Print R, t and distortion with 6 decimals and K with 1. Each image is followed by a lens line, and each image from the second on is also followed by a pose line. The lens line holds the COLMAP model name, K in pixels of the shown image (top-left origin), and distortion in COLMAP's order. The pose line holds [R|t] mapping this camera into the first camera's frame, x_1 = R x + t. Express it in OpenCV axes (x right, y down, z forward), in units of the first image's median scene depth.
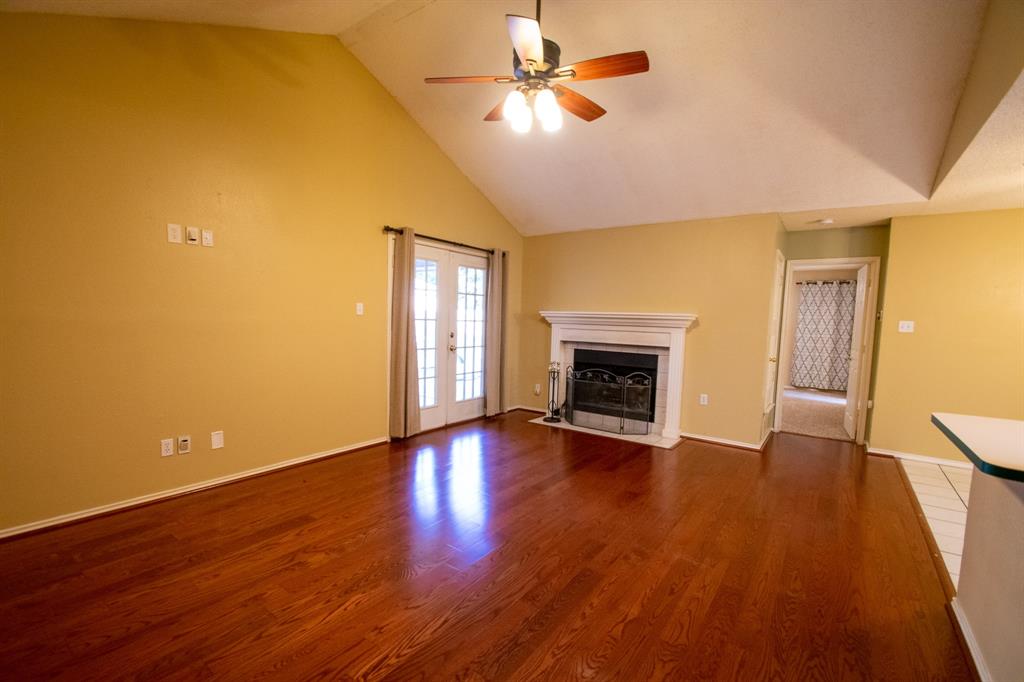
lens RADIAL K [[453.6, 0, 507.7], [0, 453.6, 355.6], [0, 0, 1]] dist [0.010151, -0.012427]
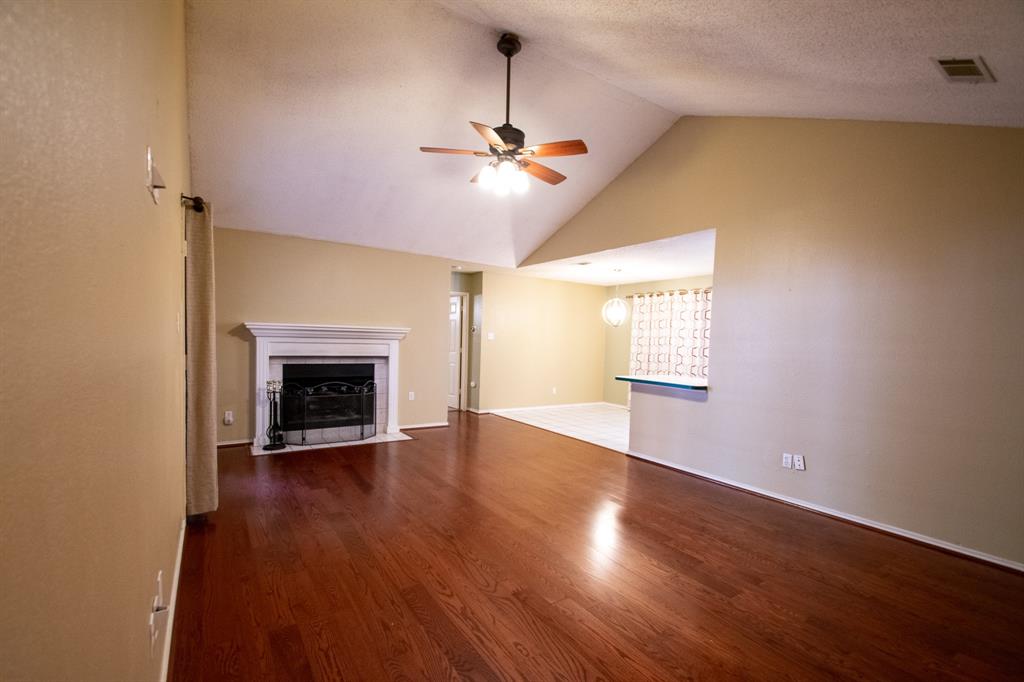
lens RADIAL K [[453.6, 0, 507.7], [0, 453.6, 355.6], [0, 0, 1]] dist [0.010151, -0.012427]
pose [[0.348757, -0.055791, 0.935551, -0.608928], [0.057868, 0.997604, 0.037919, -0.045043], [-0.935425, 0.040914, 0.351150, 0.288850]]
